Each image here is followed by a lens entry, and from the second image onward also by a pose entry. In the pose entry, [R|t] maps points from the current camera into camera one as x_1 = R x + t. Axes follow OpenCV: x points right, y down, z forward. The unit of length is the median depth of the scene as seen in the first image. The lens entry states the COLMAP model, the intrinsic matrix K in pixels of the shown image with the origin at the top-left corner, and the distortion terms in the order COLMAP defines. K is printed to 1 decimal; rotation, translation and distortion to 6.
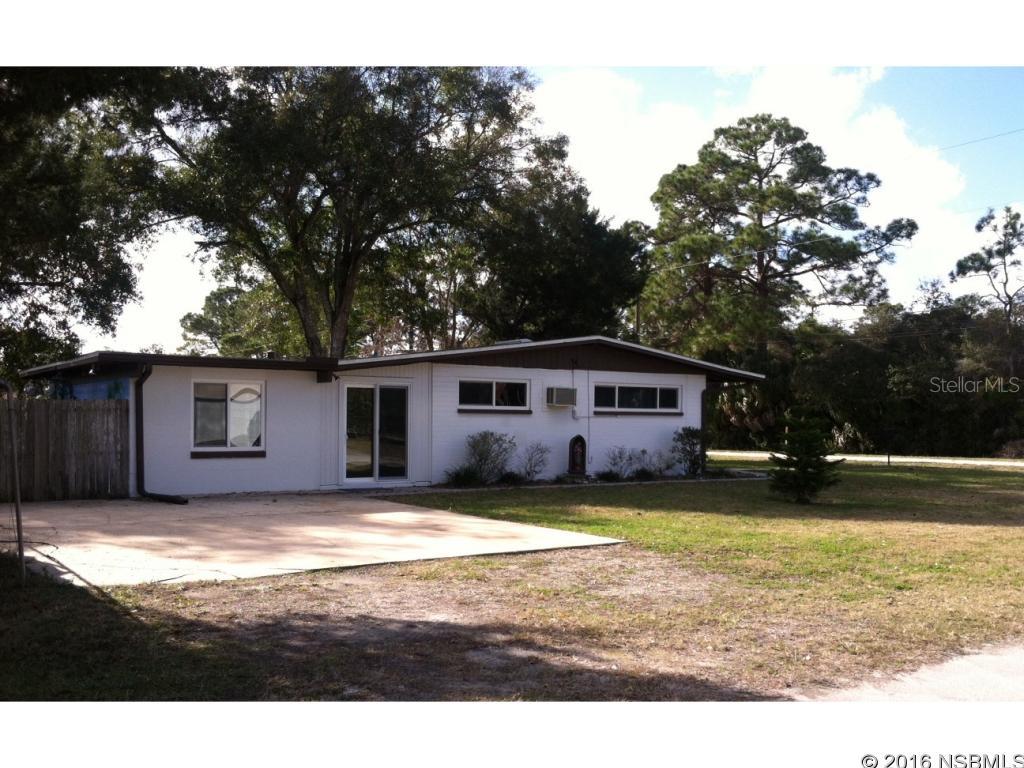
lens RADIAL K [[1026.0, 0, 512.0], [0, 1026.0, 384.0], [0, 0, 1]] dist [0.002222, 0.000805]
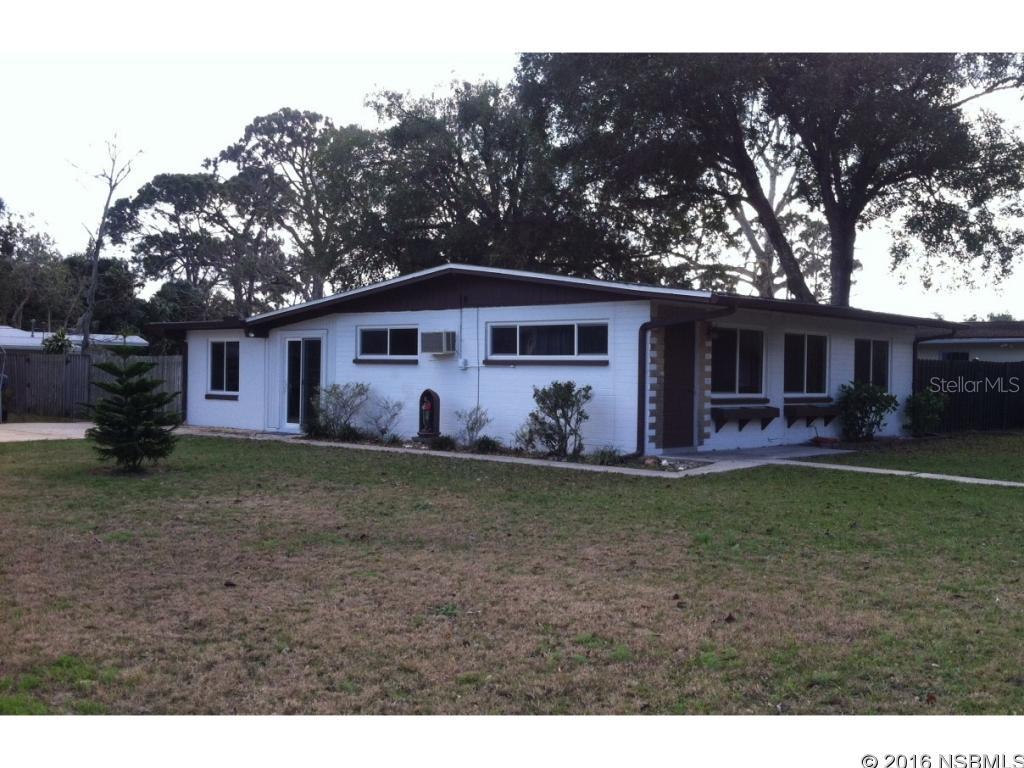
lens RADIAL K [[1026.0, 0, 512.0], [0, 1026.0, 384.0], [0, 0, 1]] dist [0.002222, 0.000805]
pose [[0.221811, 0.013266, -0.974999, 0.843693], [0.027595, 0.999422, 0.019876, 0.029974], [0.974699, -0.031313, 0.221316, 0.852146]]
